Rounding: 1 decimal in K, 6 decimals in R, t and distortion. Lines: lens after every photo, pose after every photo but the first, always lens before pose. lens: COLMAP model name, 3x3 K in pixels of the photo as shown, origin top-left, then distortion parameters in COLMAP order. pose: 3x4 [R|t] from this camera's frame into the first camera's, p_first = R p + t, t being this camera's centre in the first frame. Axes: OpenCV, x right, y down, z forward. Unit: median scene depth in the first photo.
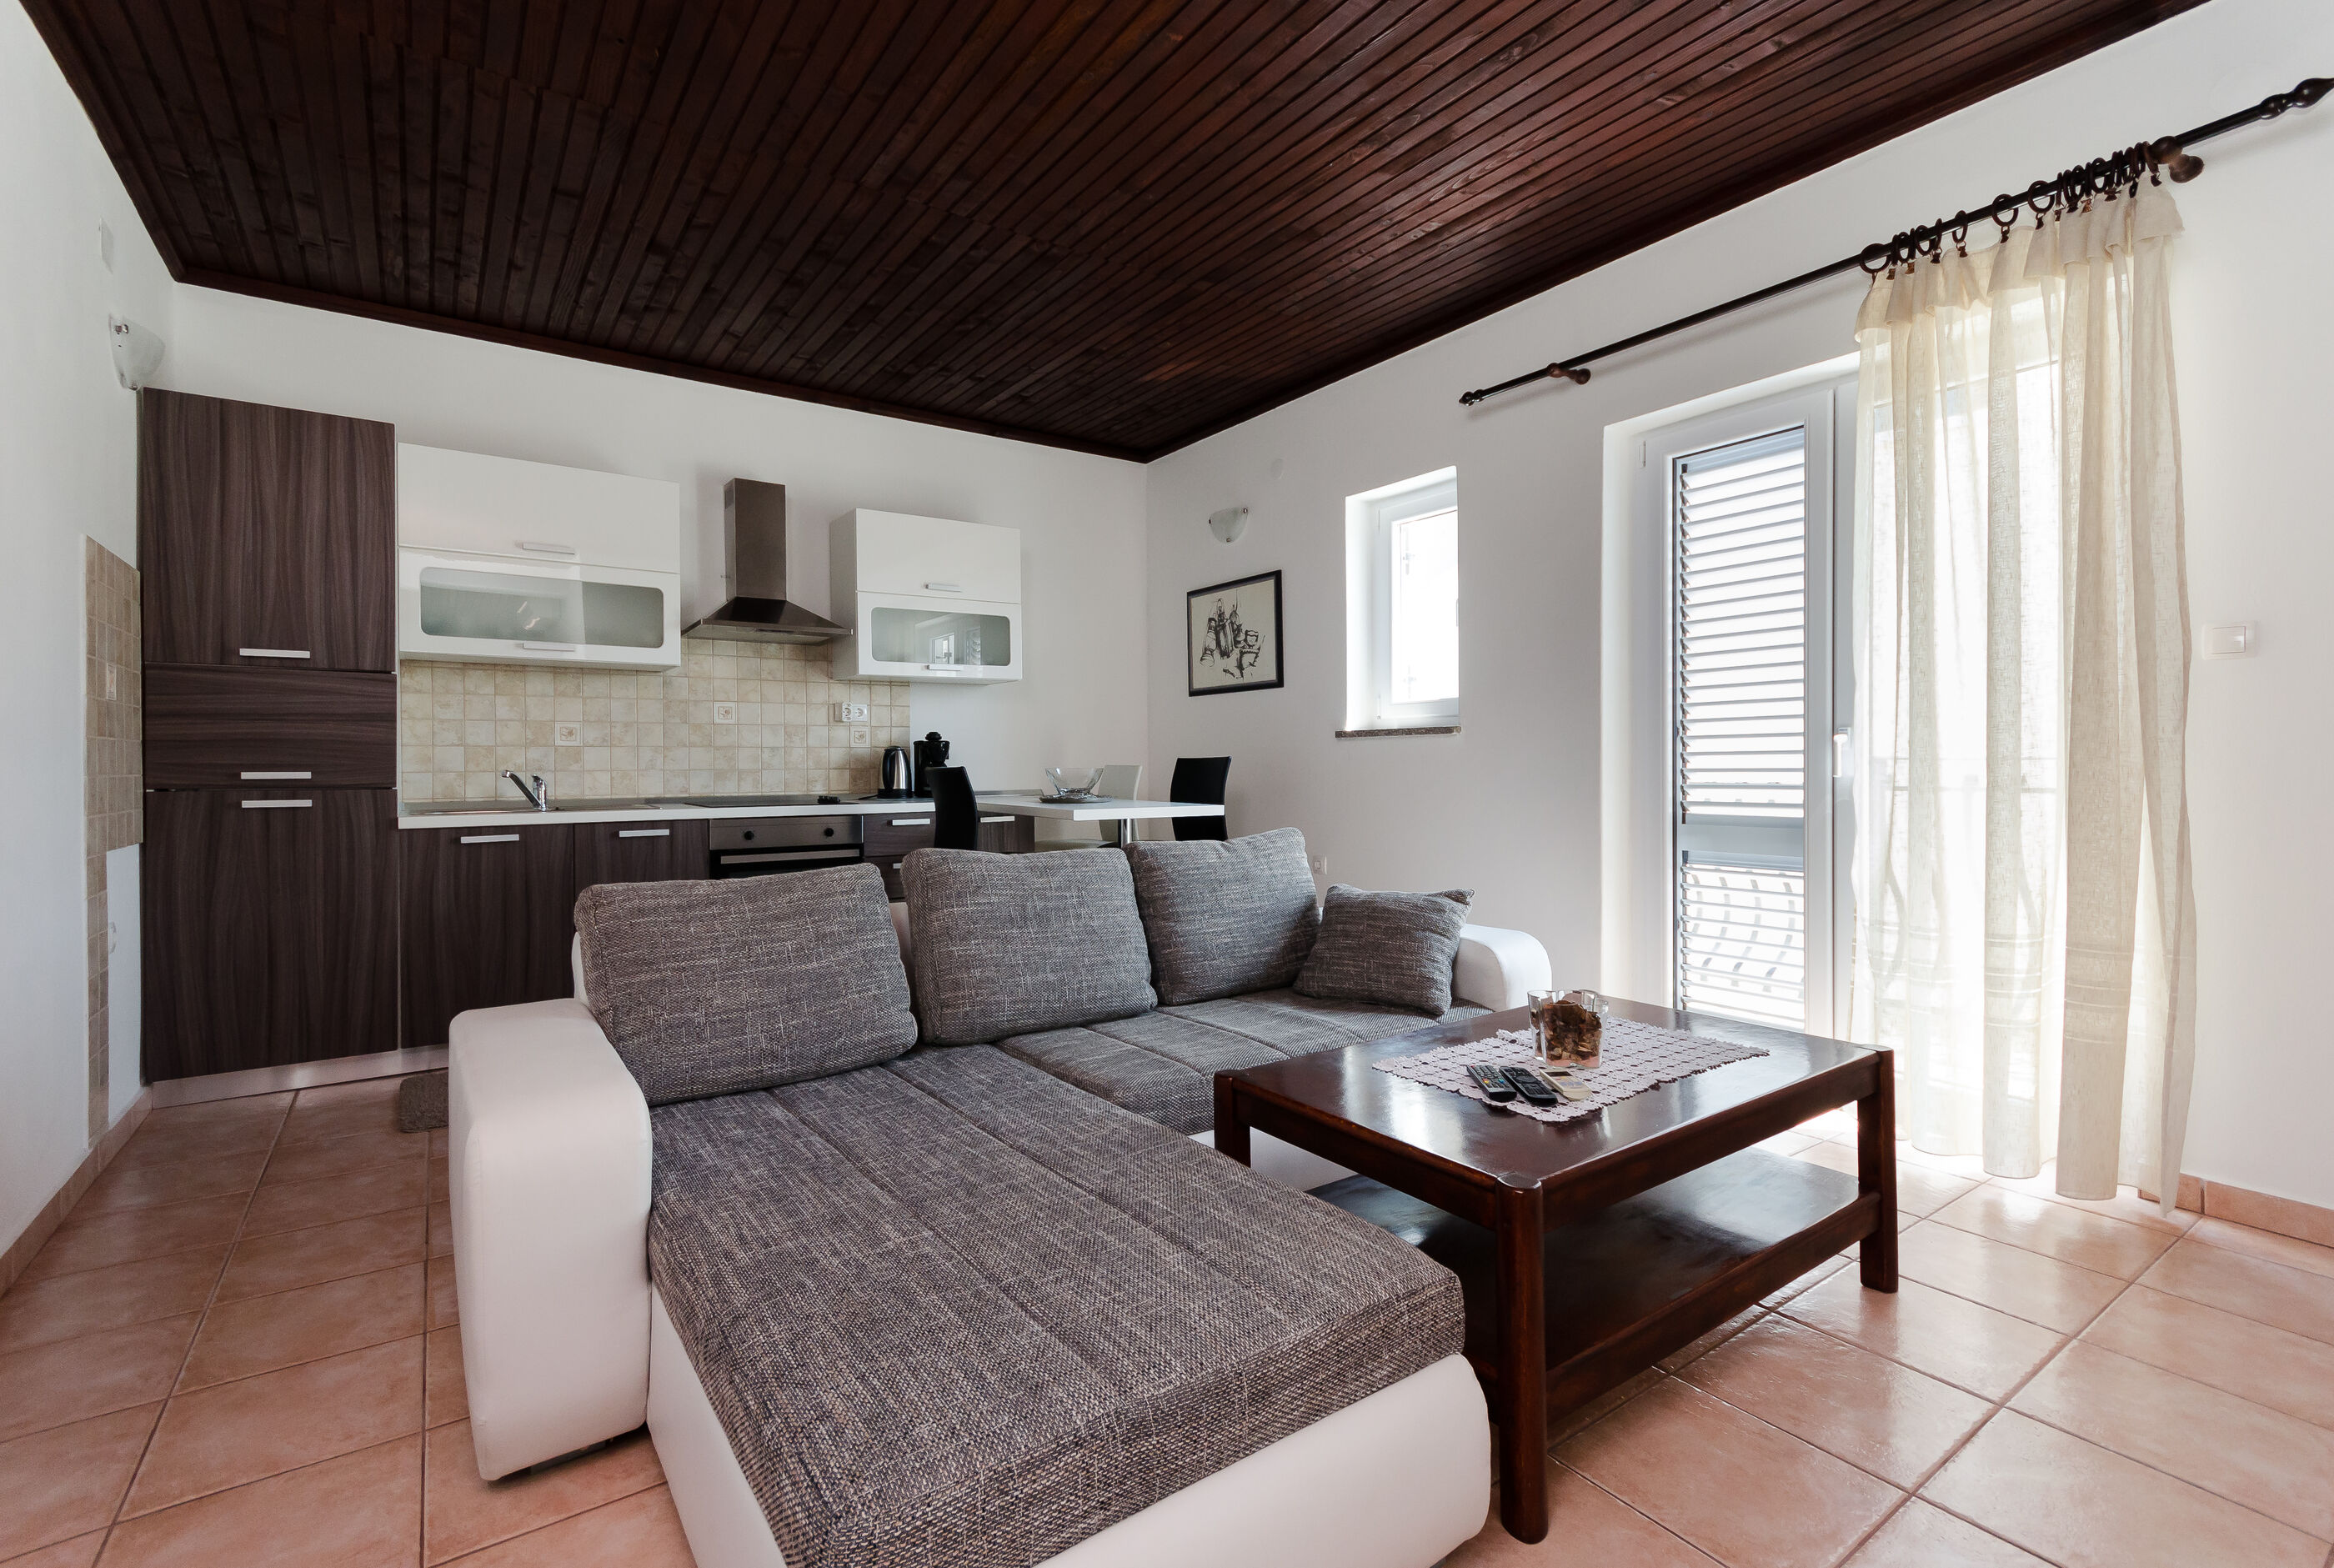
lens RADIAL K [[1043.9, 0, 1140.1], [0, 1043.9, 764.4], [0, 0, 1]] dist [0.009047, 0.000828]
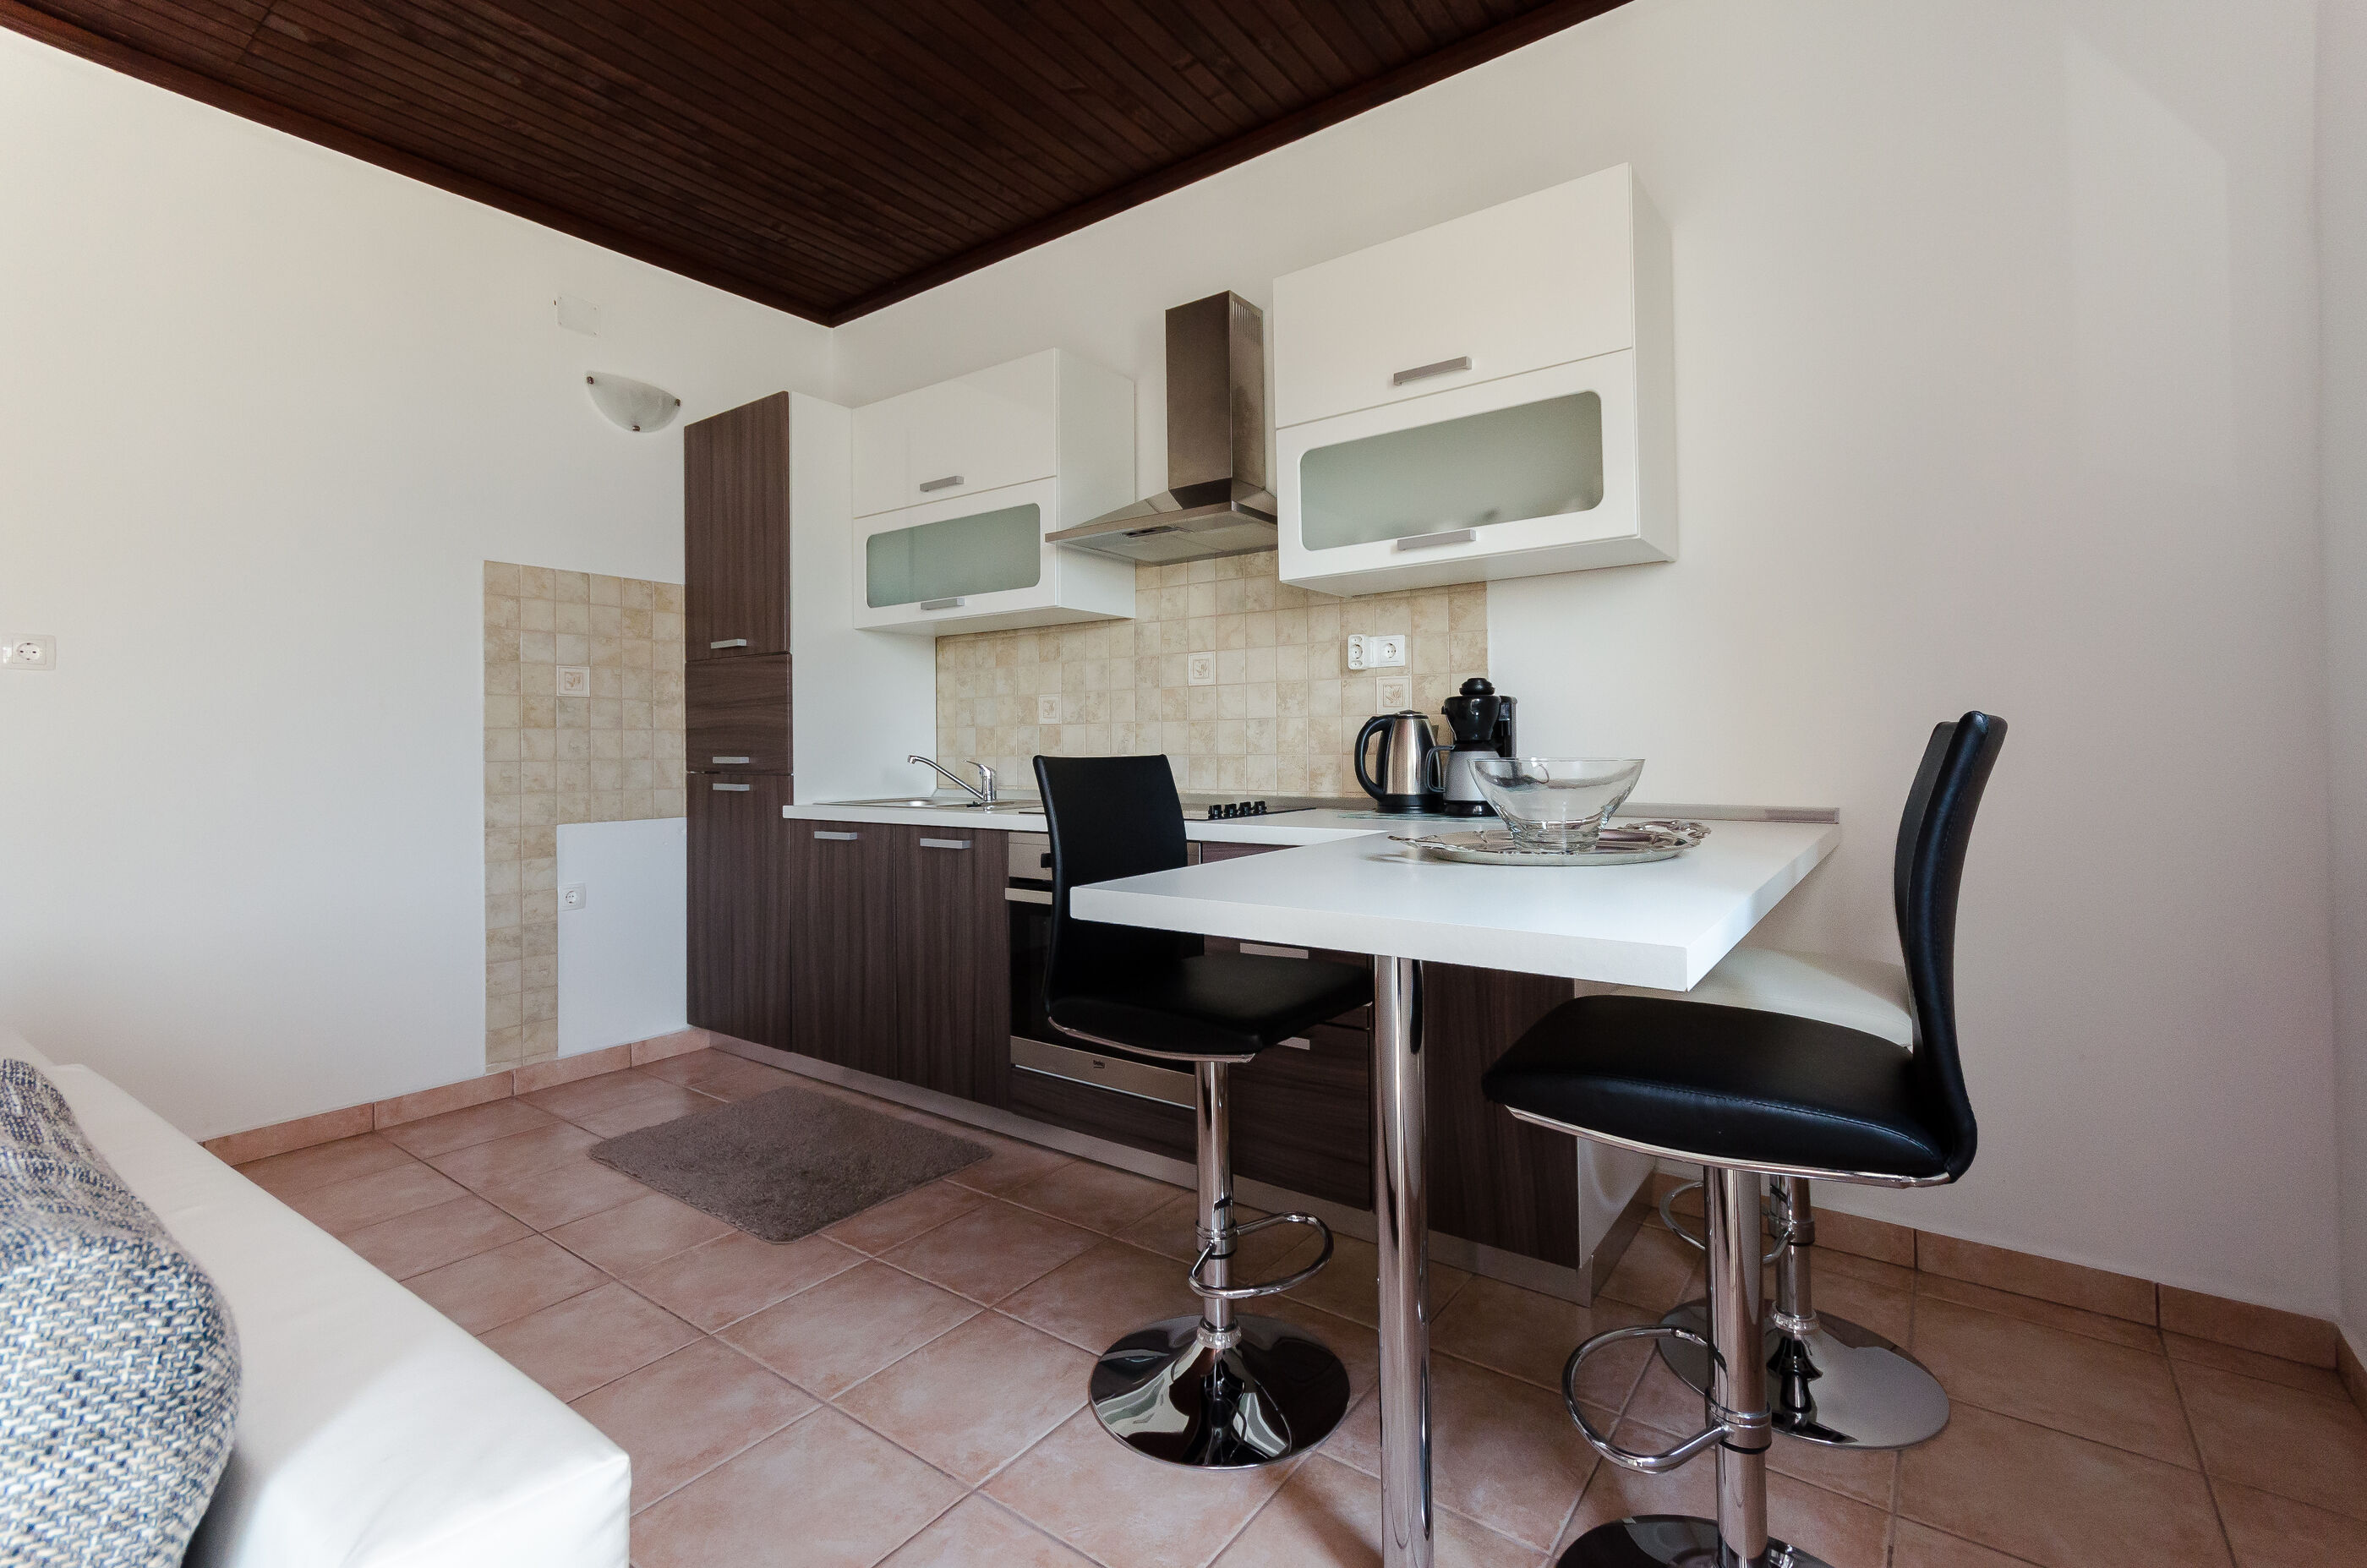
lens RADIAL K [[1037.6, 0, 1184.3], [0, 1037.6, 745.0], [0, 0, 1]] dist [0.000835, 0.000131]
pose [[0.343028, -0.000238, -0.939325, 0.264794], [0.006435, 0.999977, 0.002096, -0.003061], [0.939303, -0.006763, 0.343021, 0.918881]]
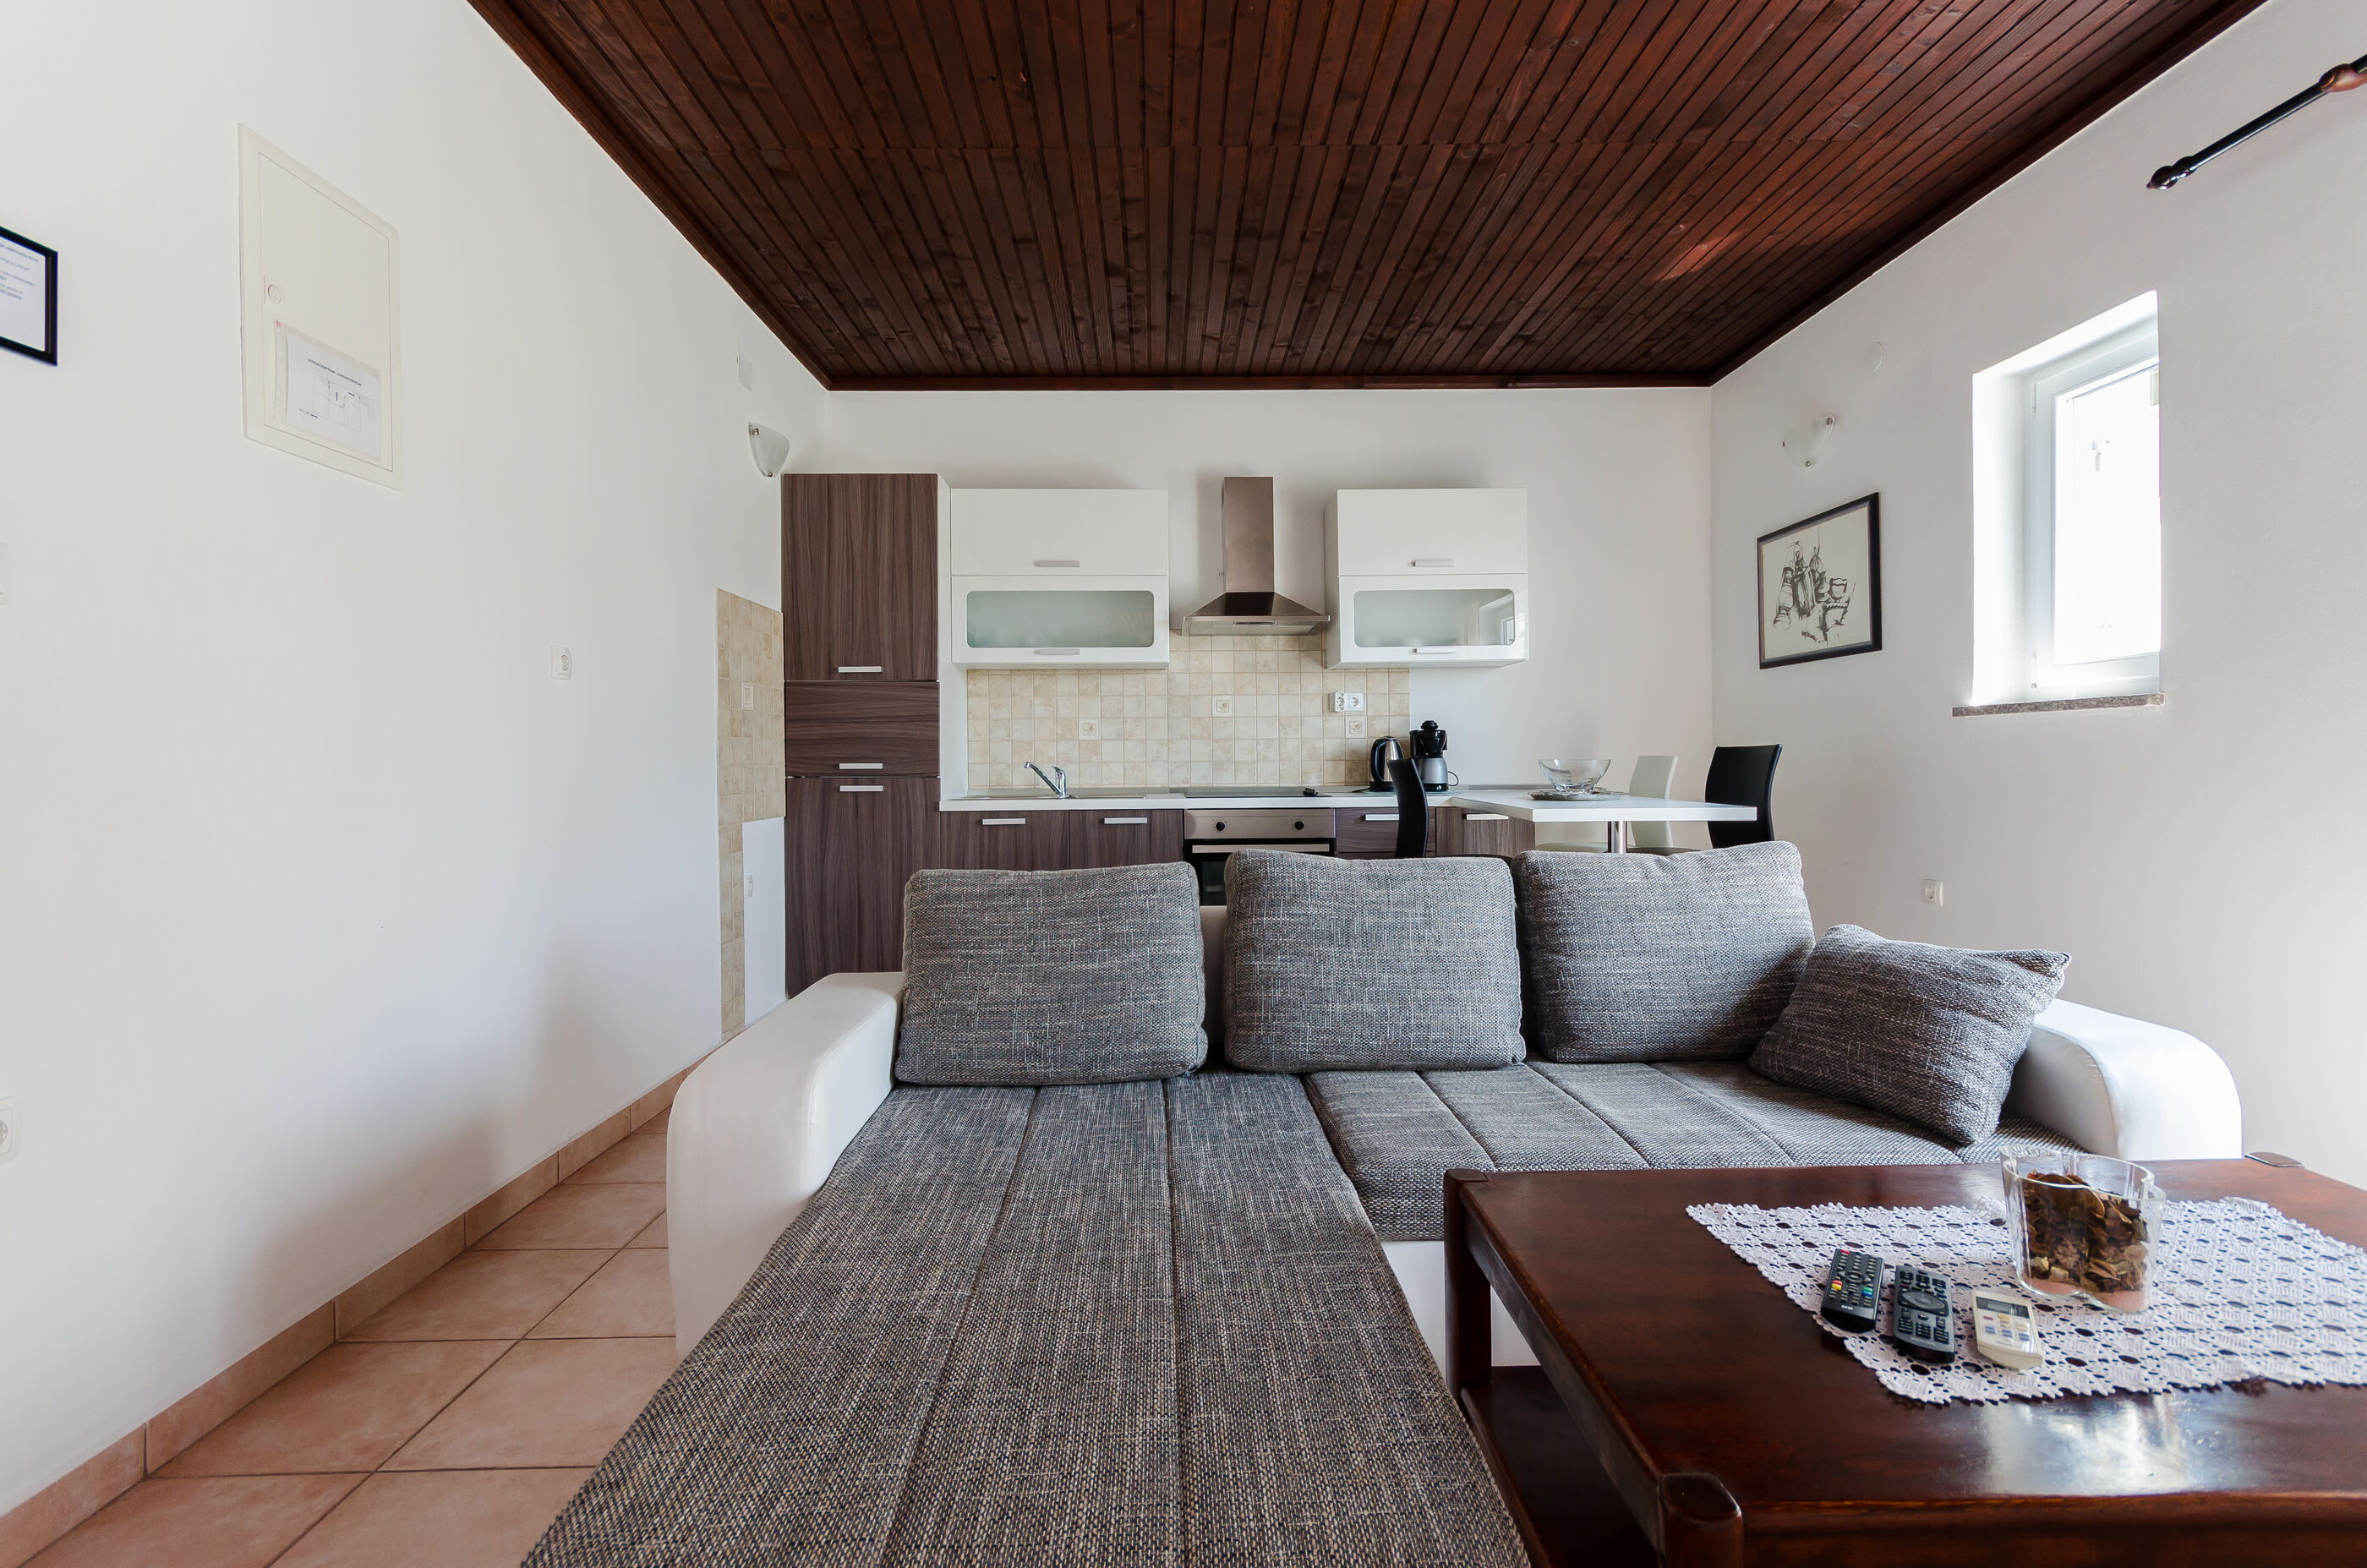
lens RADIAL K [[1040.3, 0, 1185.1], [0, 1040.3, 764.6], [0, 0, 1]] dist [-0.001059, 0.005805]
pose [[0.839798, 0.002033, -0.542895, 0.157886], [0.003108, 0.999959, 0.008551, -0.000660], [0.542890, -0.008868, 0.839757, 0.137956]]
